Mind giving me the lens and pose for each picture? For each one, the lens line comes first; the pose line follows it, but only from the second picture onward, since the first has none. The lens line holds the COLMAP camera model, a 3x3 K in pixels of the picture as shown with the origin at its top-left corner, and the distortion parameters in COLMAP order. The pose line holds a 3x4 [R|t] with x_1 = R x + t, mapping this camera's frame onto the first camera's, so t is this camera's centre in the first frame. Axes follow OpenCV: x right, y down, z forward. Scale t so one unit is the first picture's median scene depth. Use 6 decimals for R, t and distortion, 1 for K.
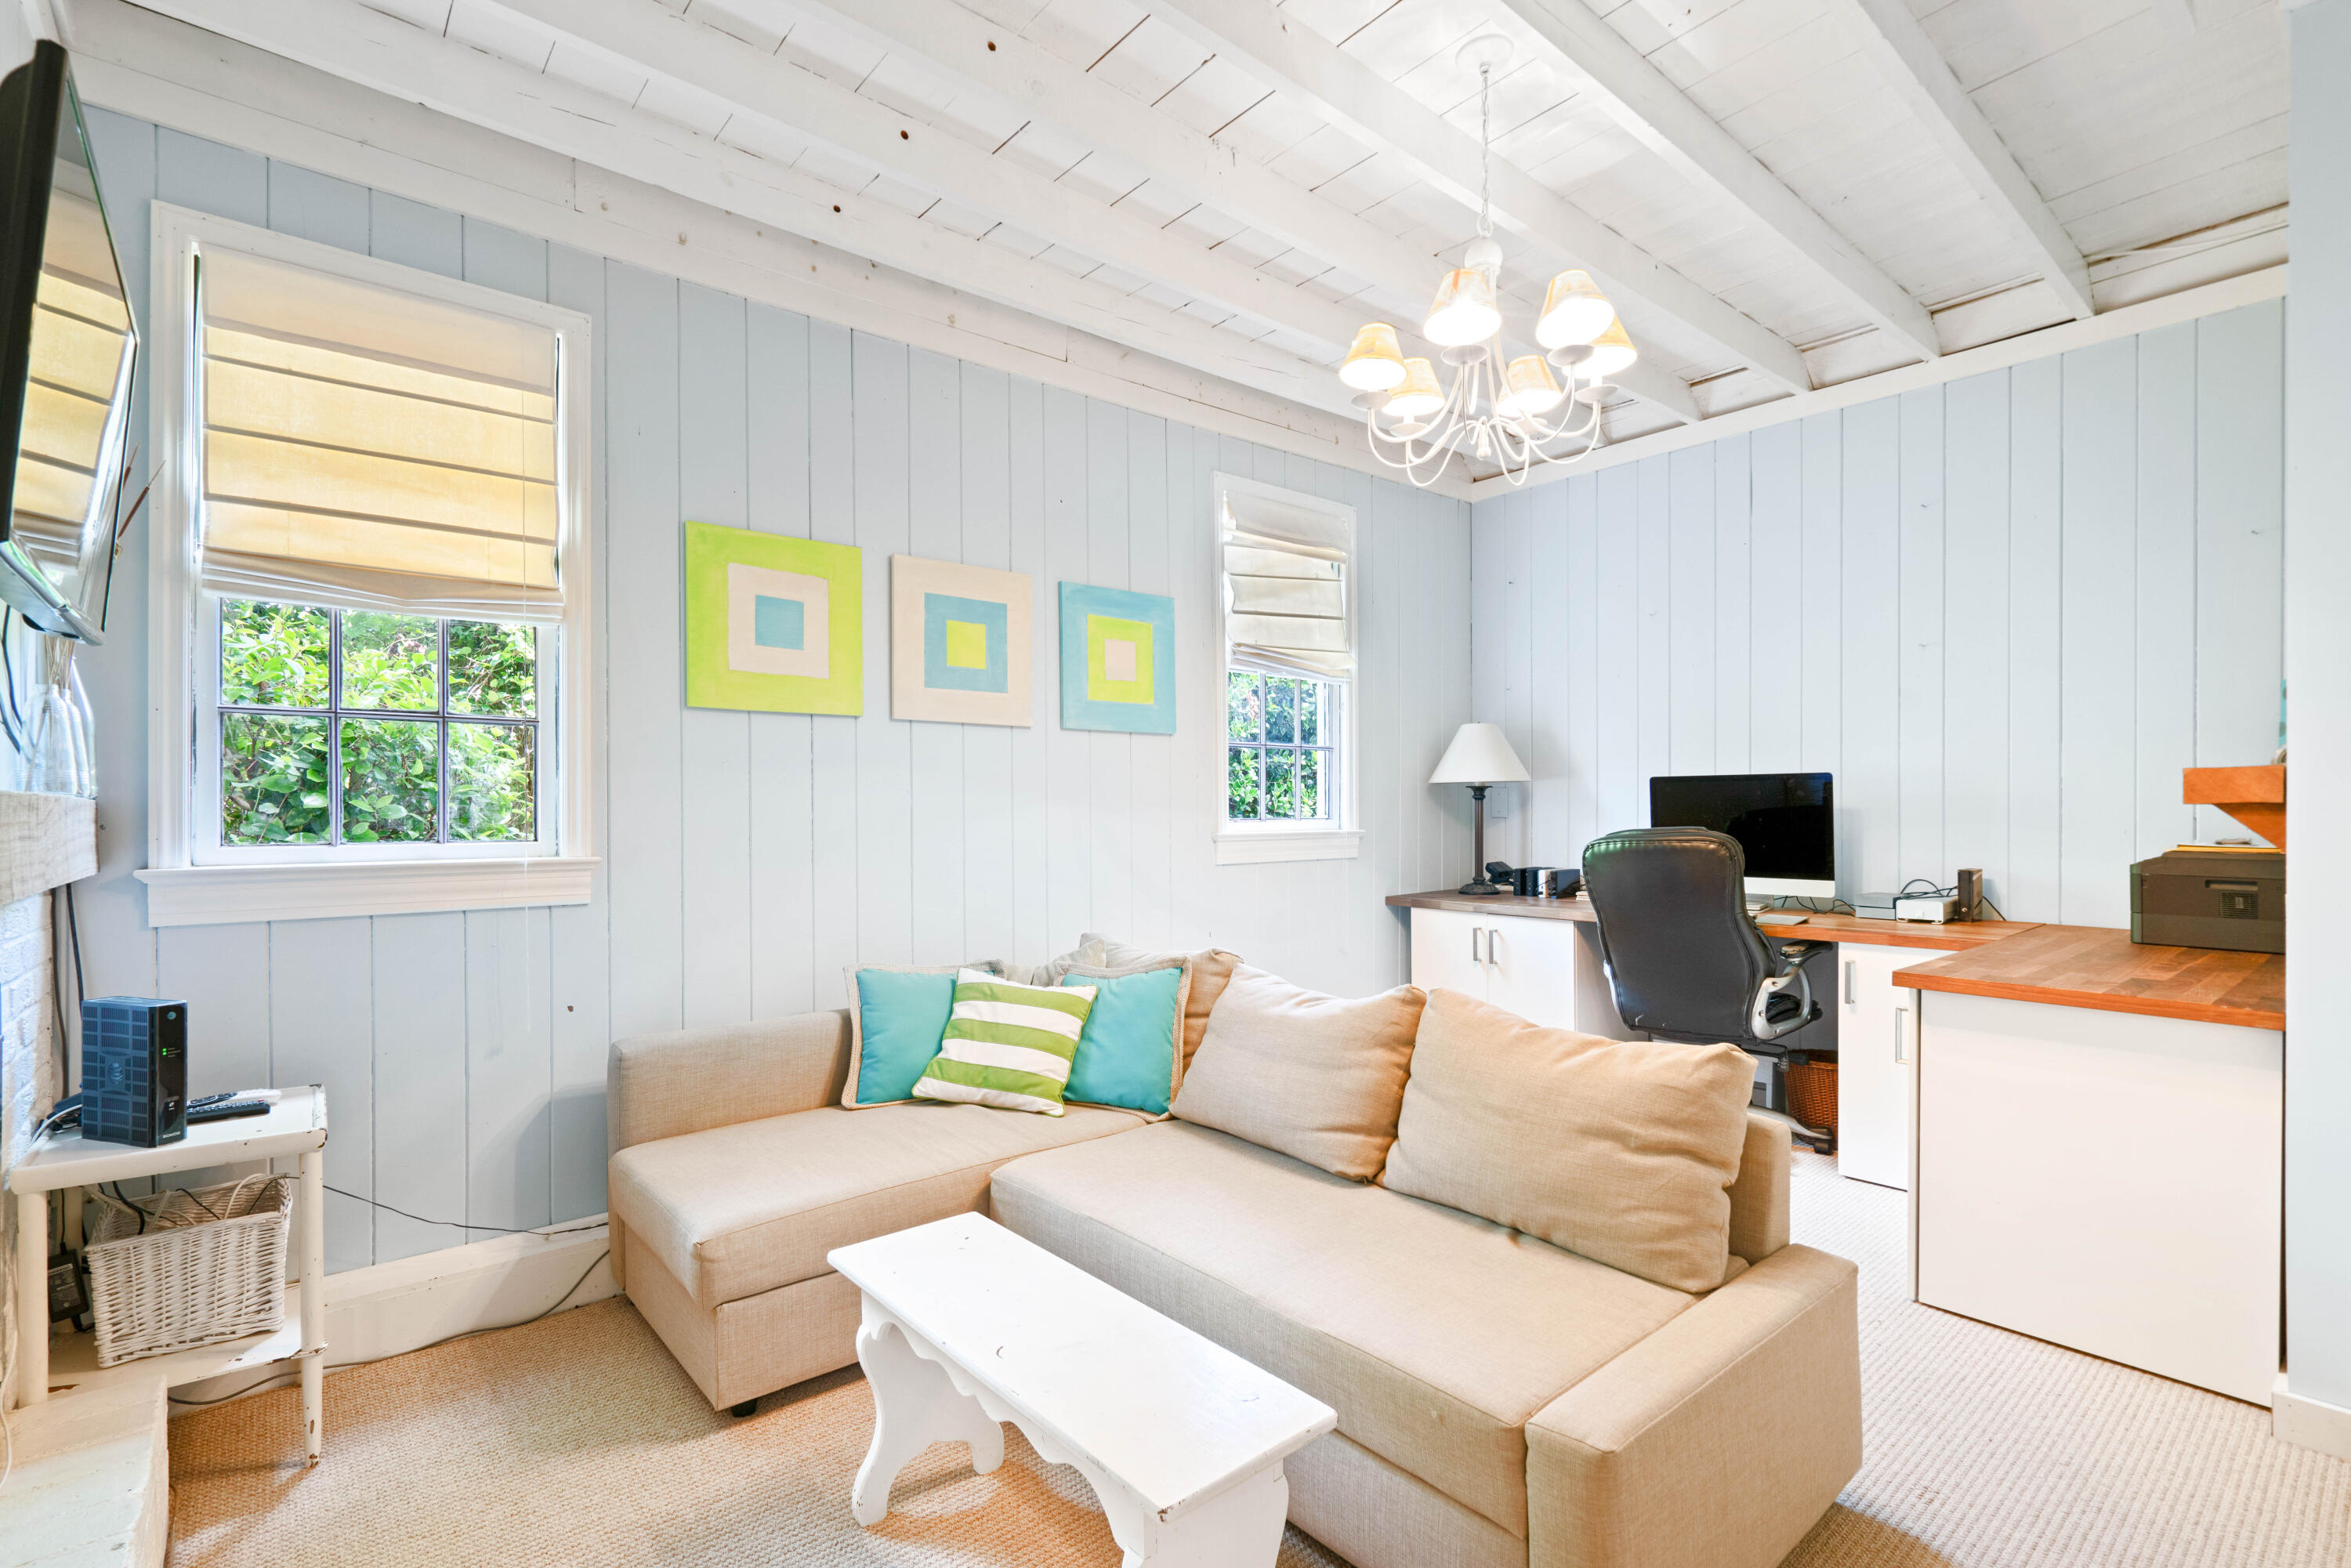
lens RADIAL K [[1087.7, 0, 1175.0], [0, 1087.7, 814.4], [0, 0, 1]] dist [0.000223, 0.000873]
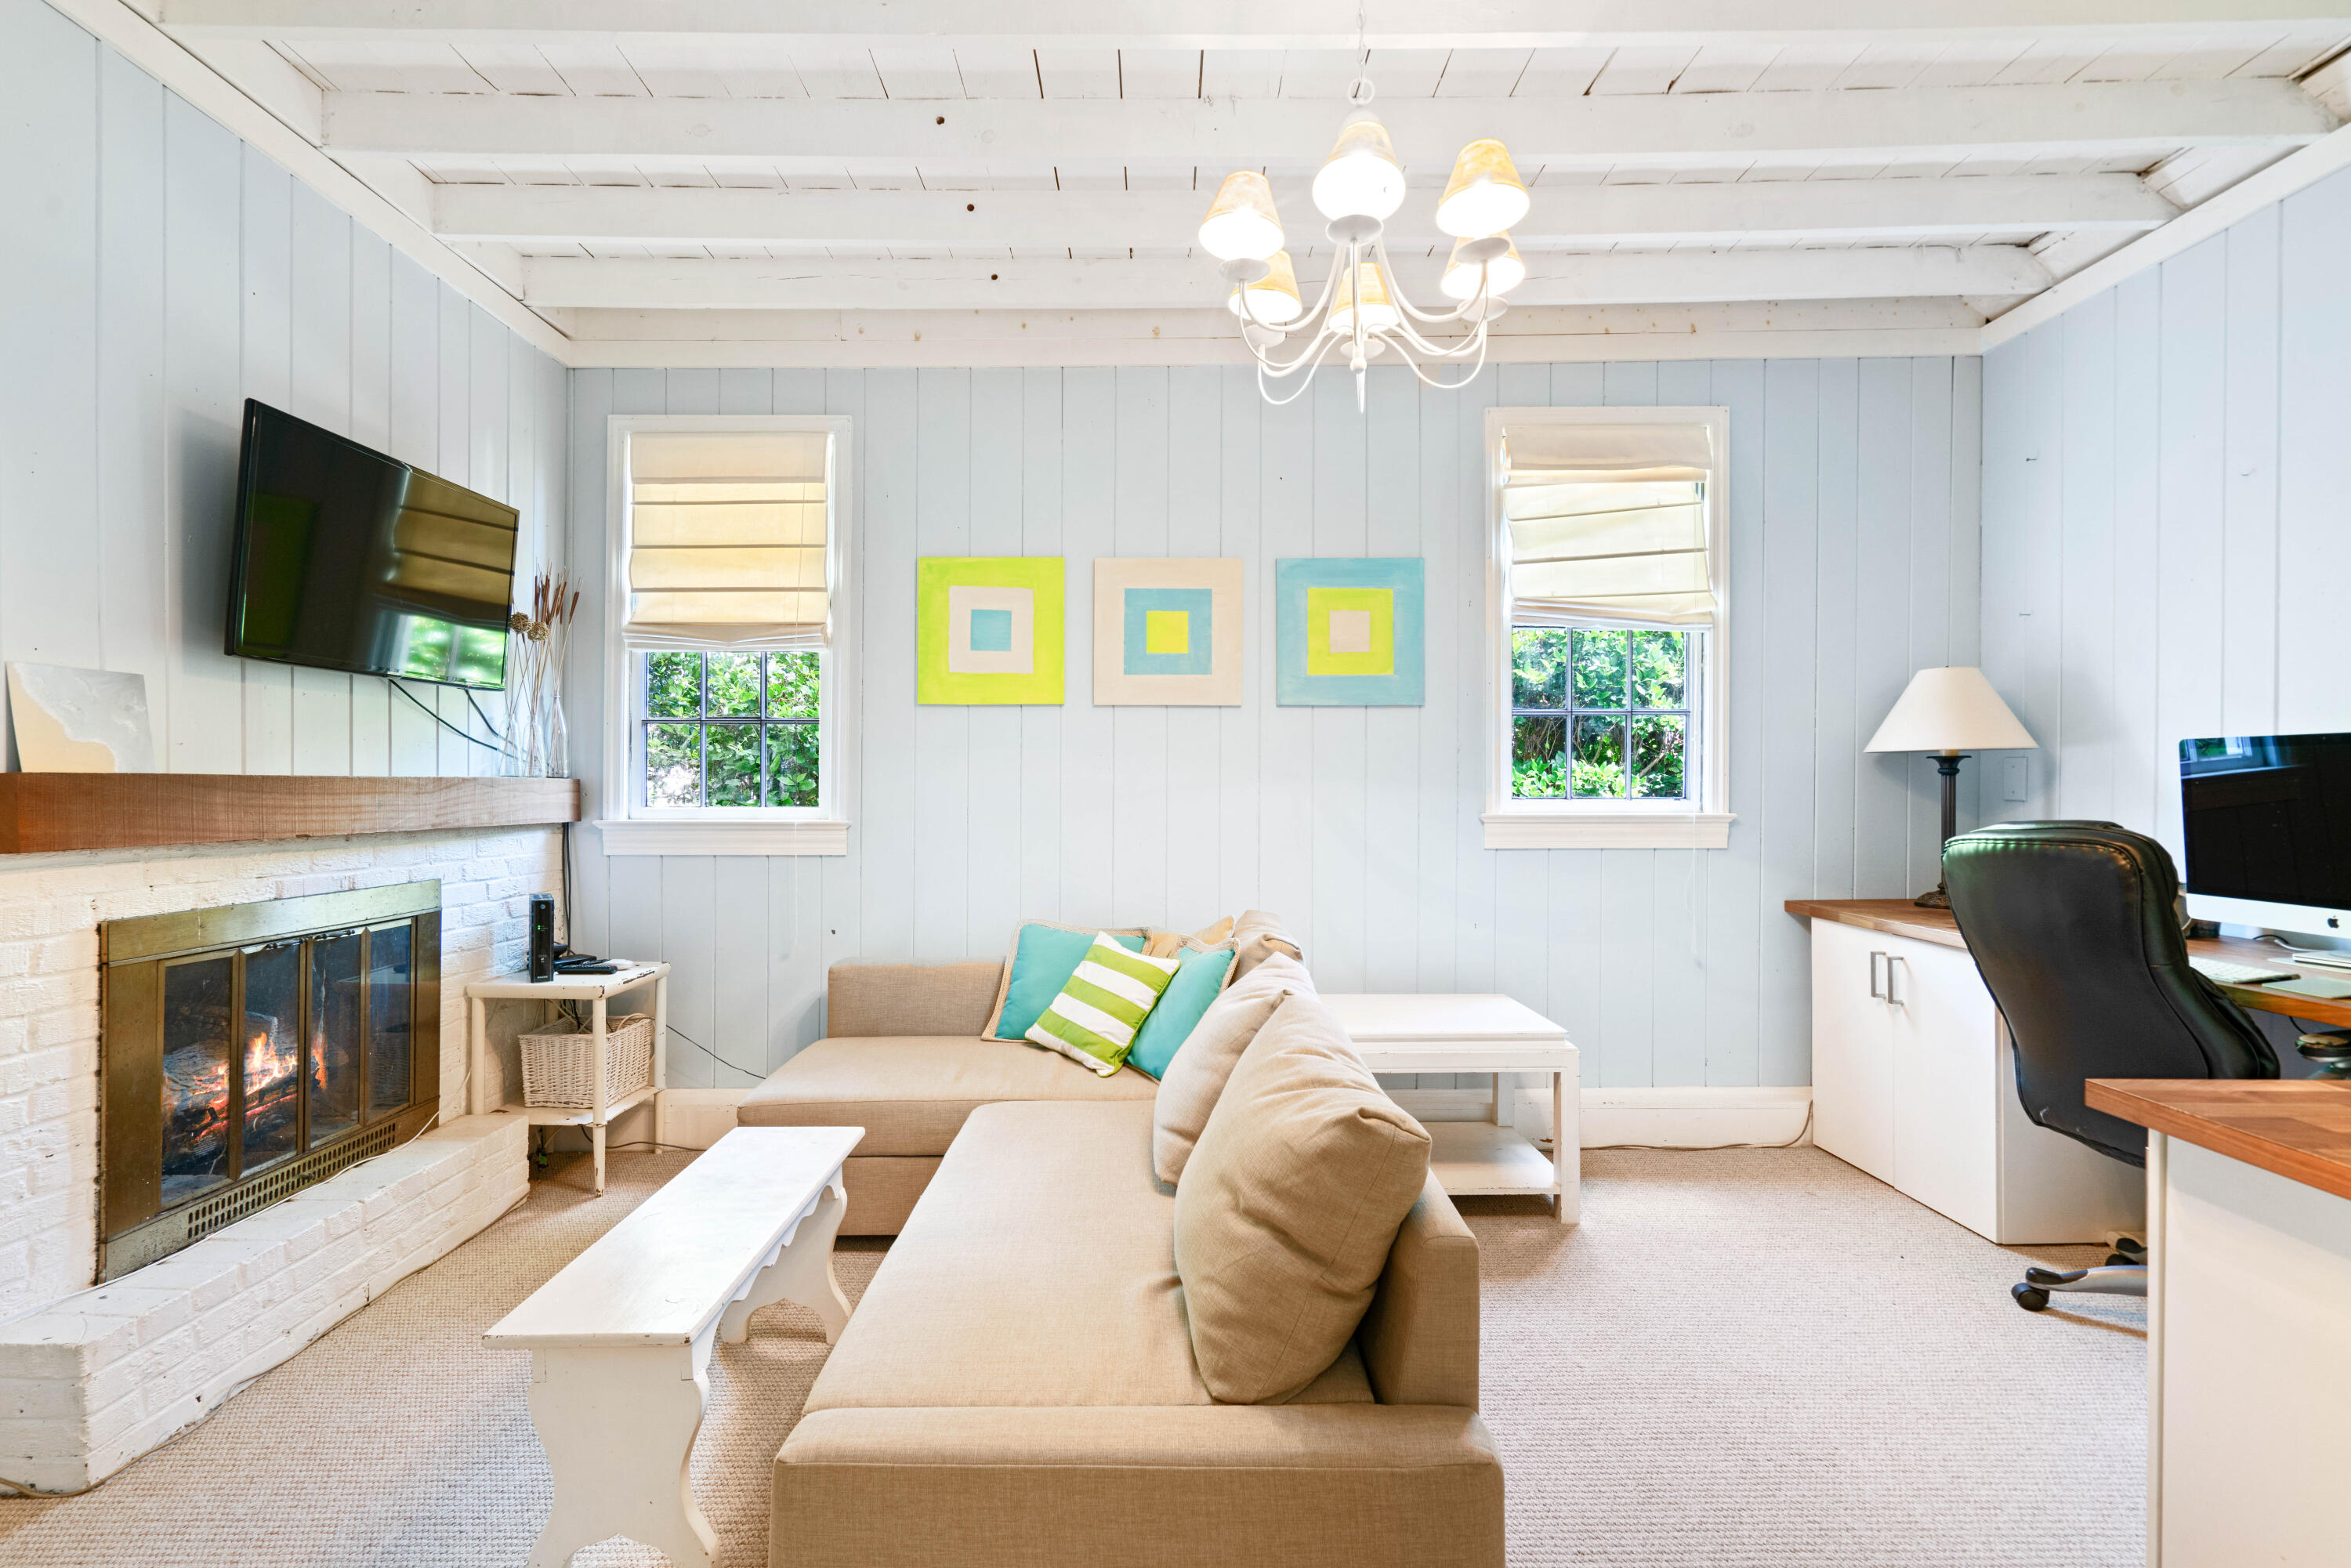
lens RADIAL K [[1070.0, 0, 1162.5], [0, 1070.0, 791.7], [0, 0, 1]] dist [-0.000648, 0.001326]
pose [[0.766130, 0.009185, -0.642620, 0.501392], [-0.006363, 0.999957, 0.006707, -0.006268], [0.642654, -0.001049, 0.766155, 0.197054]]
